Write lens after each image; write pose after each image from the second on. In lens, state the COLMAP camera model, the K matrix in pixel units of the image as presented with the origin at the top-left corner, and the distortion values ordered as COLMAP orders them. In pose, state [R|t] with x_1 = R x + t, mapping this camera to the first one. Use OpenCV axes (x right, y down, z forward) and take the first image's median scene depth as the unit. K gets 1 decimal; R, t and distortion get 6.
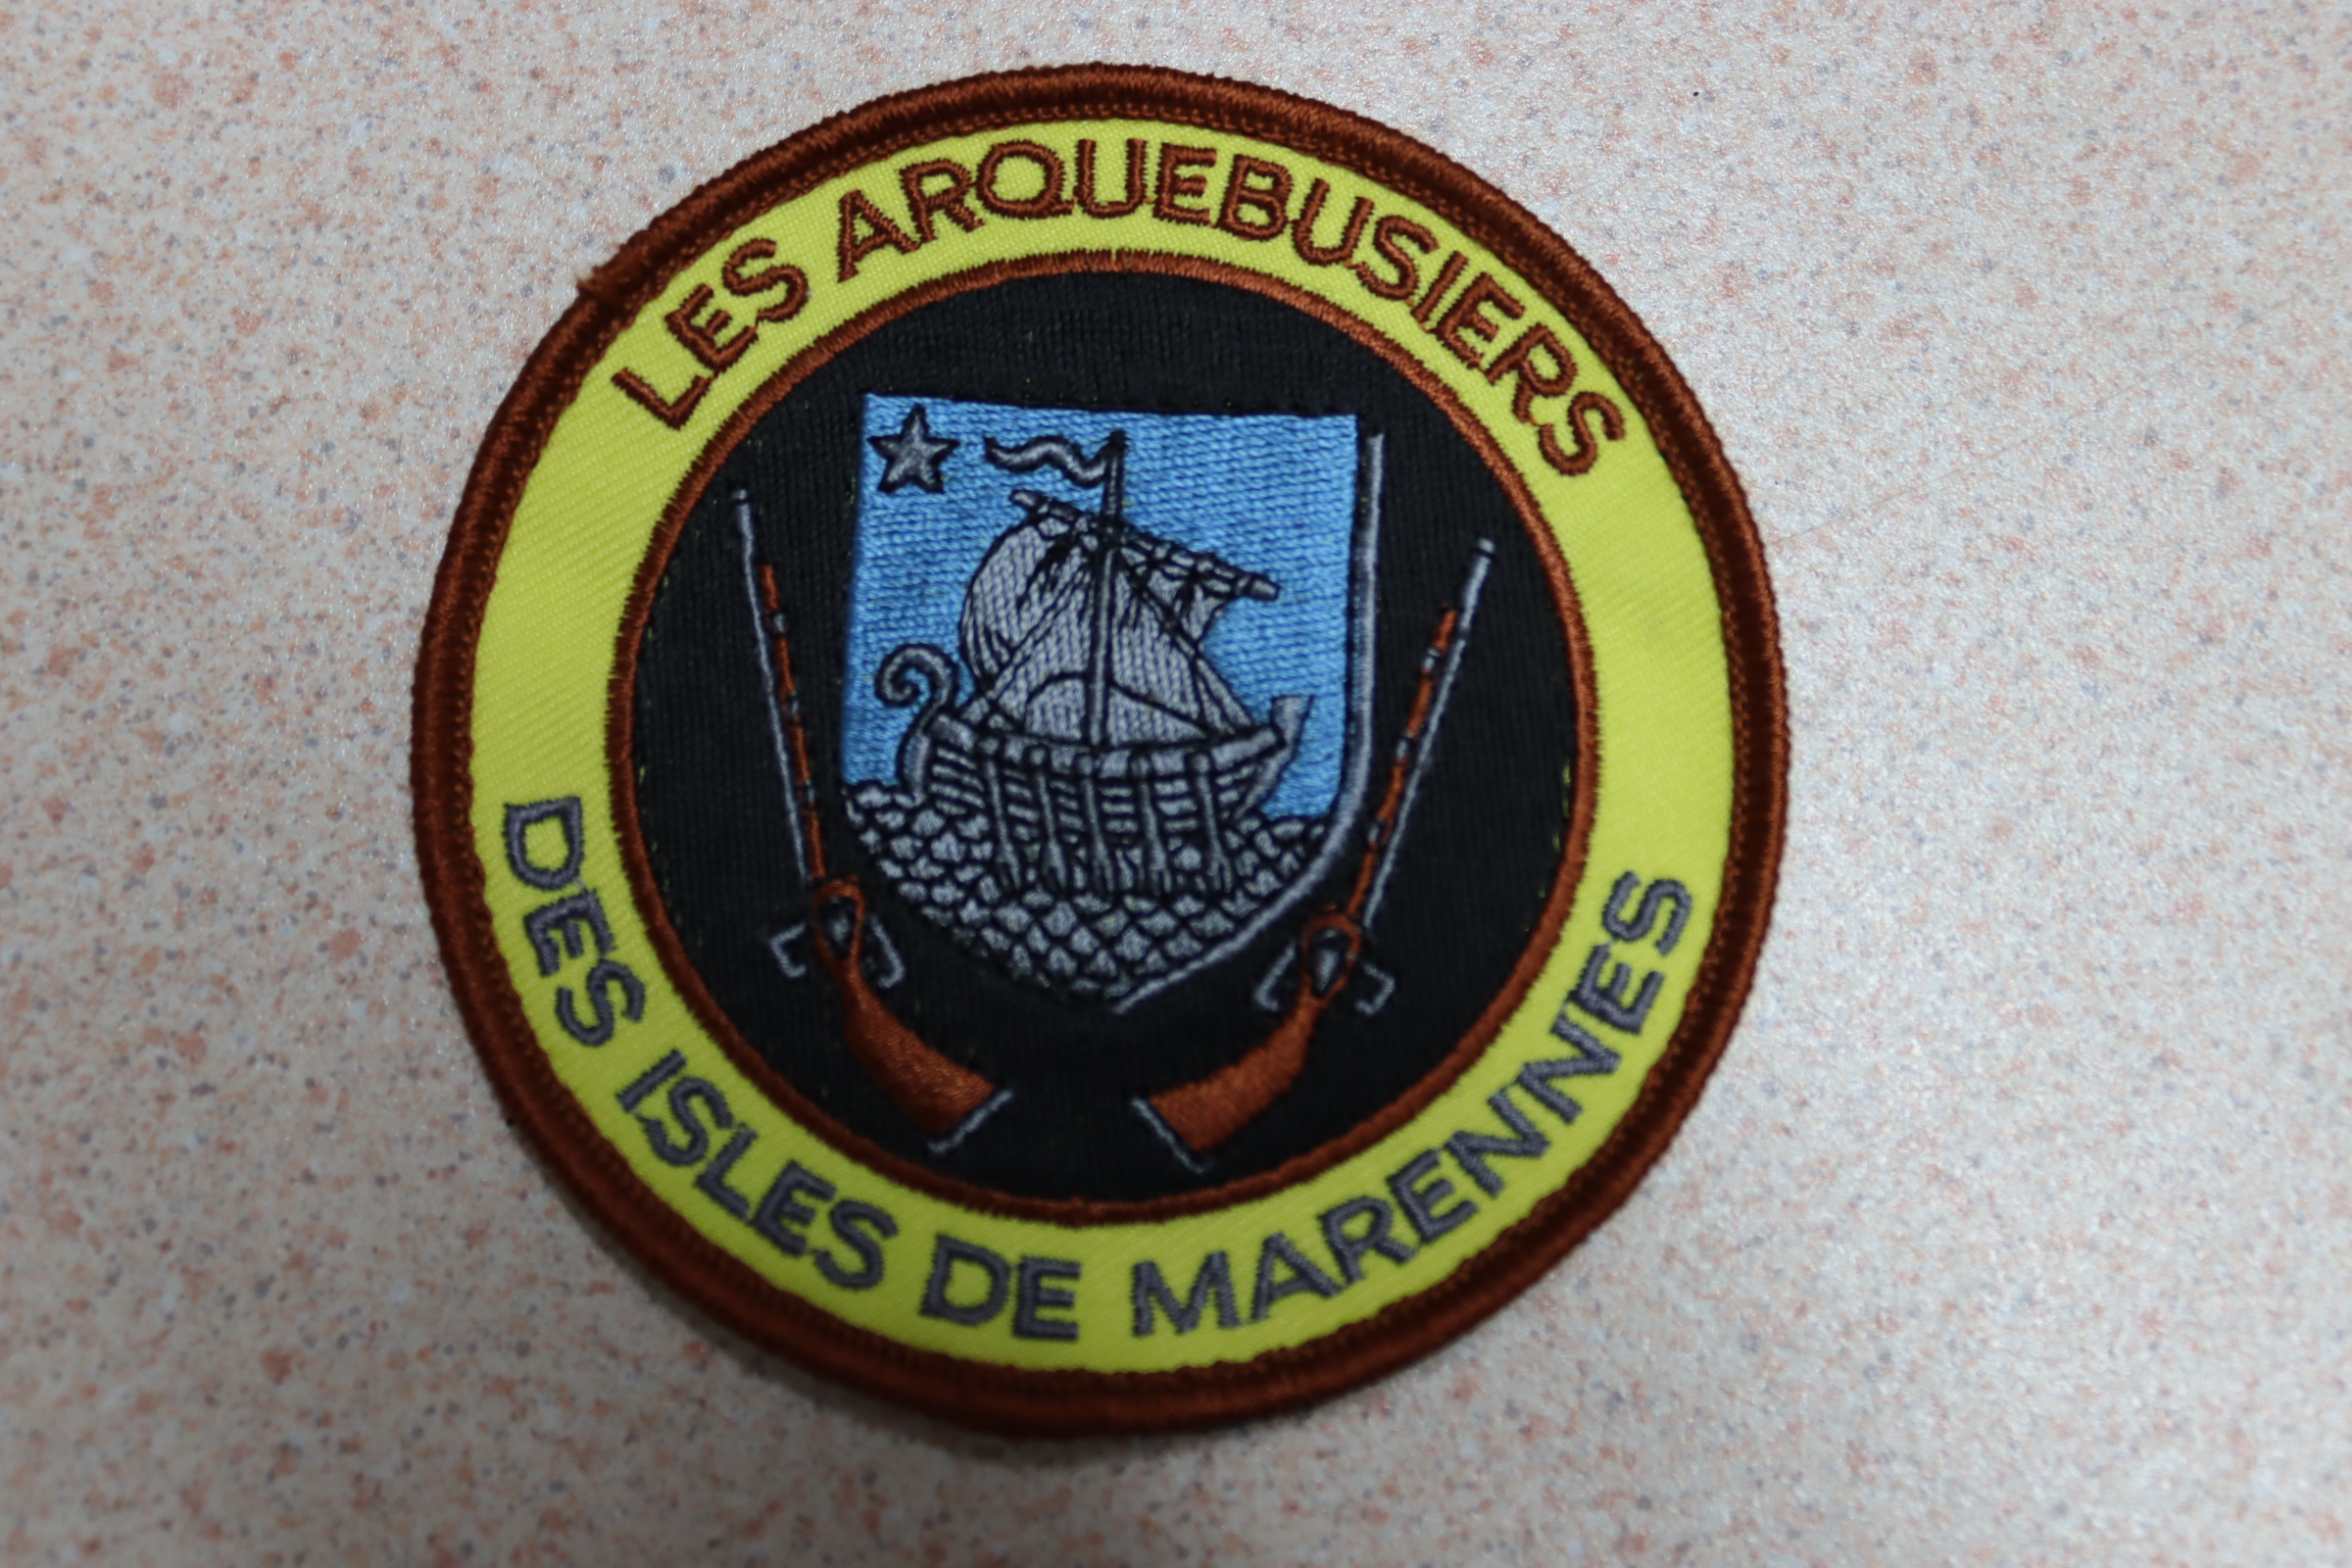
lens RADIAL K [[2786.9, 0, 1176.0], [0, 2786.9, 784.0], [0, 0, 1]] dist [-0.163278, 0.226576]
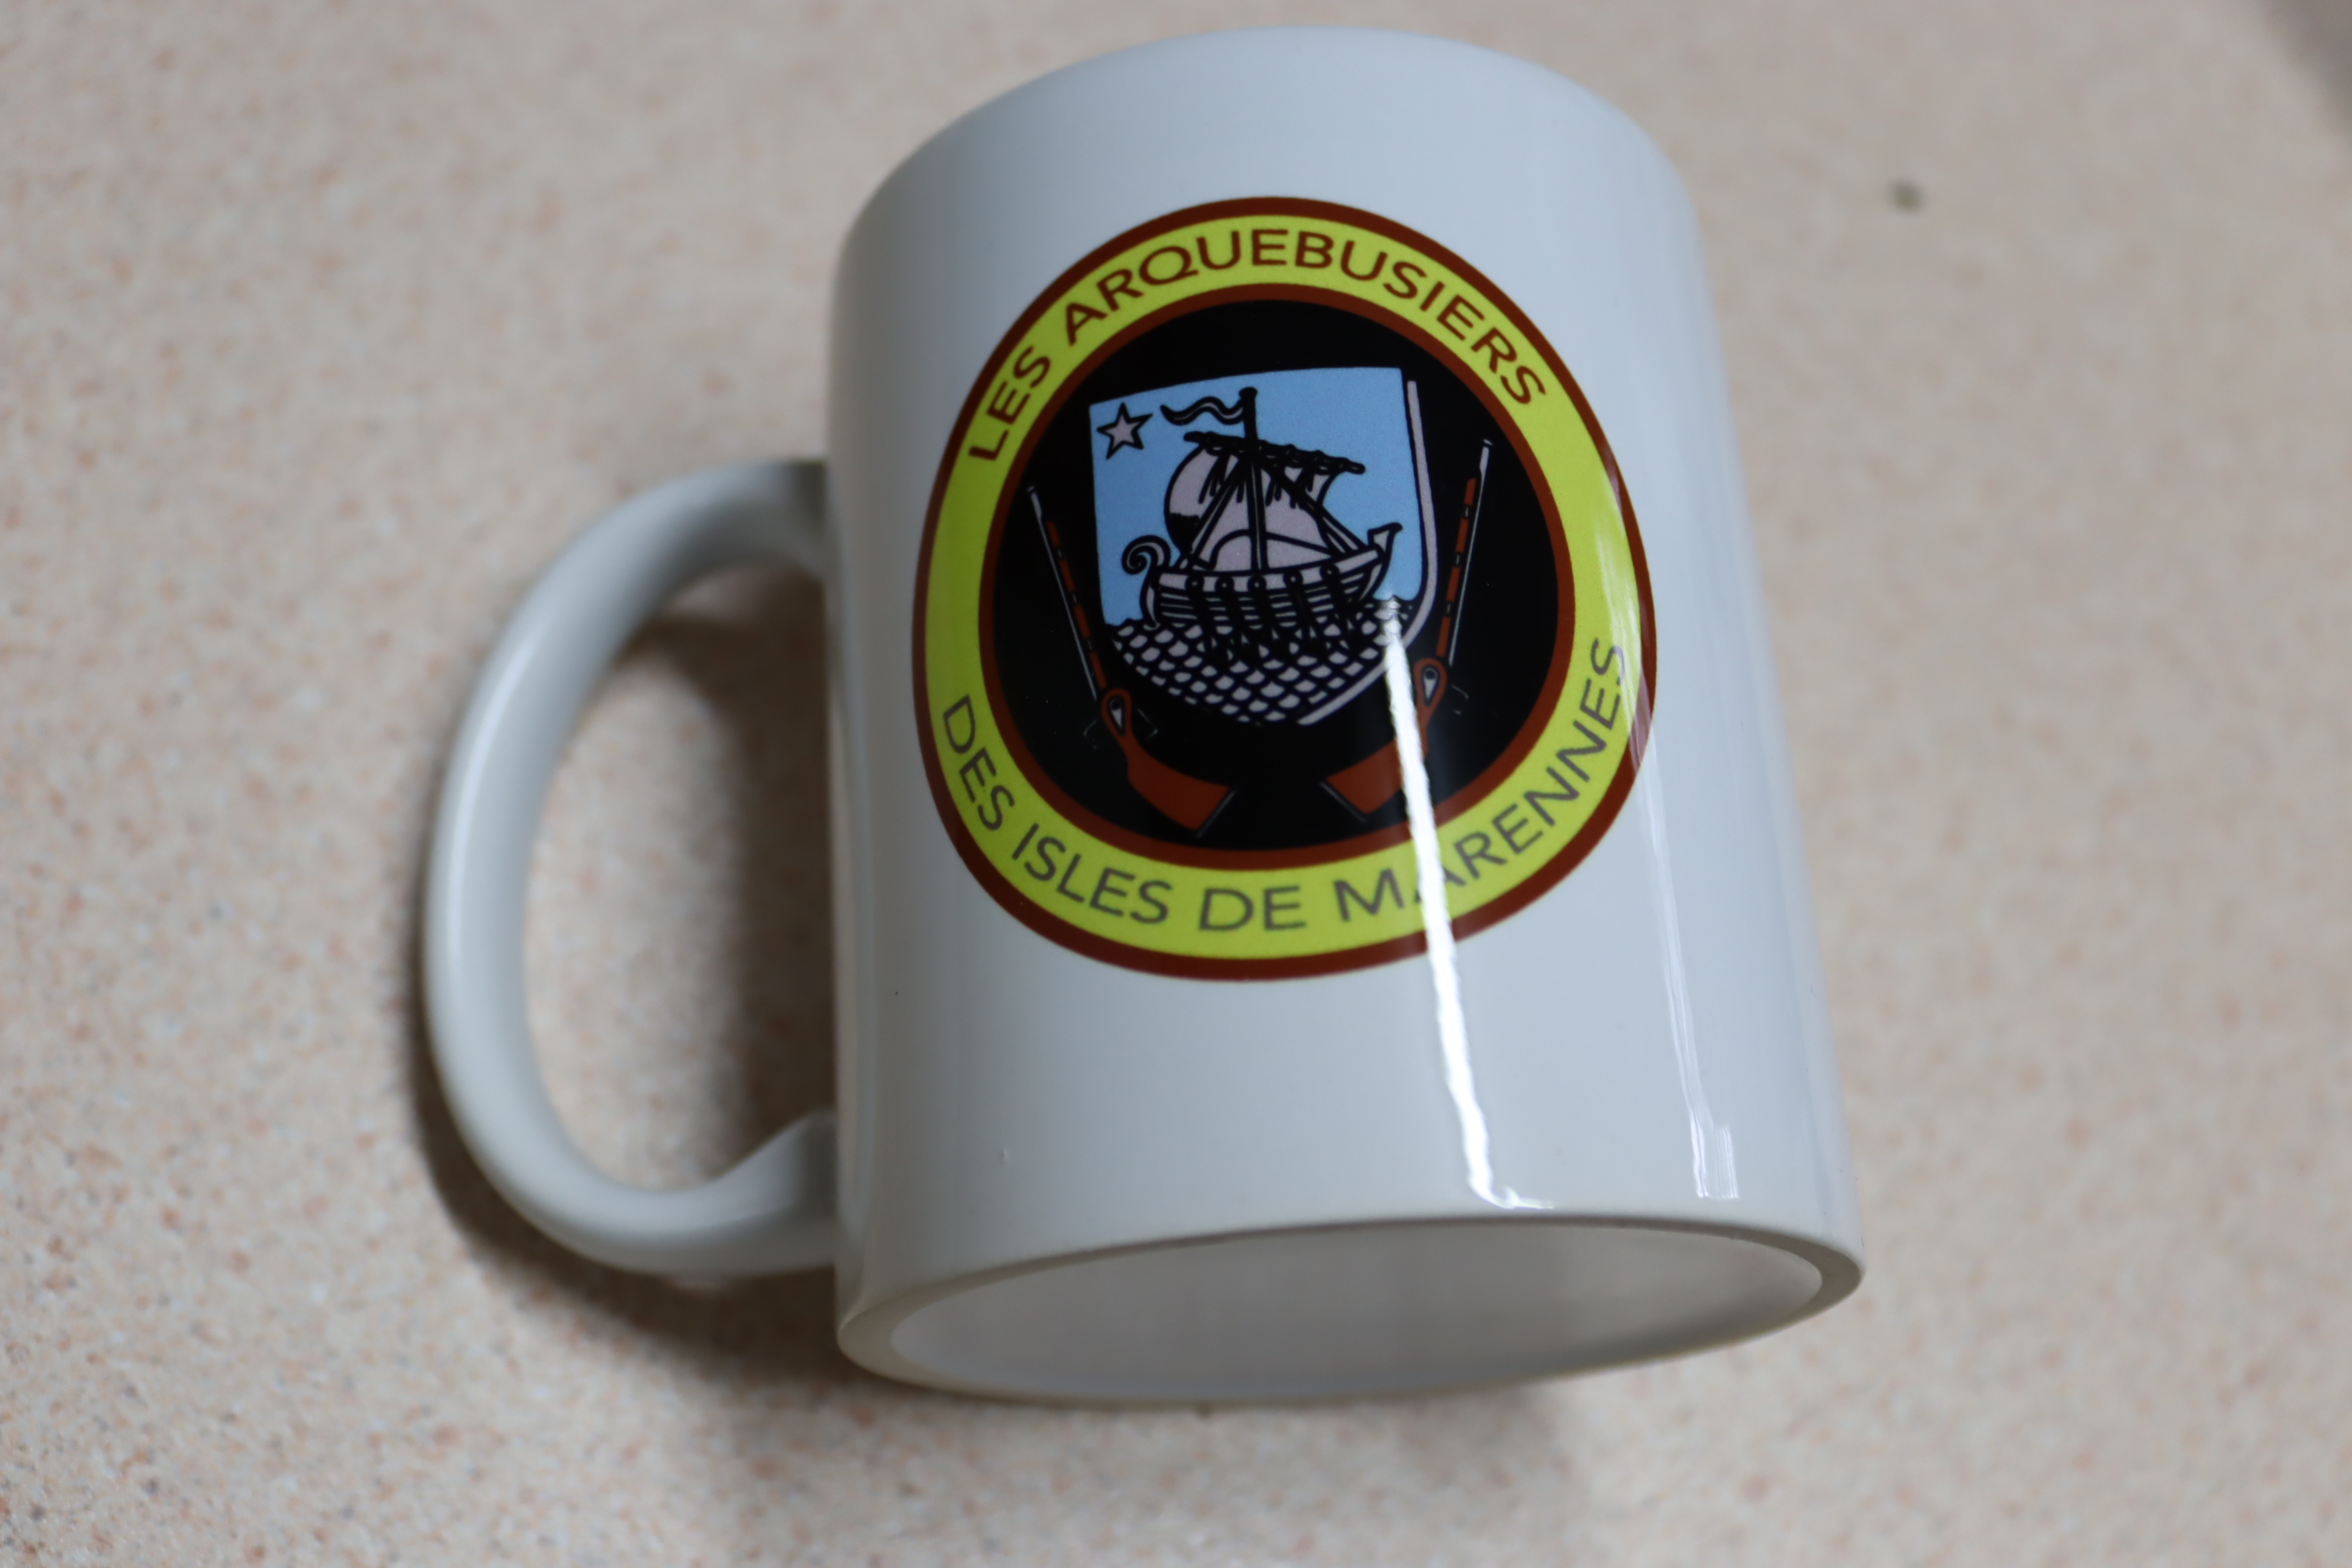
lens RADIAL K [[2786.9, 0, 1176.0], [0, 2786.9, 784.0], [0, 0, 1]] dist [-0.163278, 0.226576]
pose [[0.987571, -0.138842, -0.073667, 0.023421], [0.149859, 0.973106, 0.174951, -0.189146], [0.047395, -0.183816, 0.981817, -0.577965]]
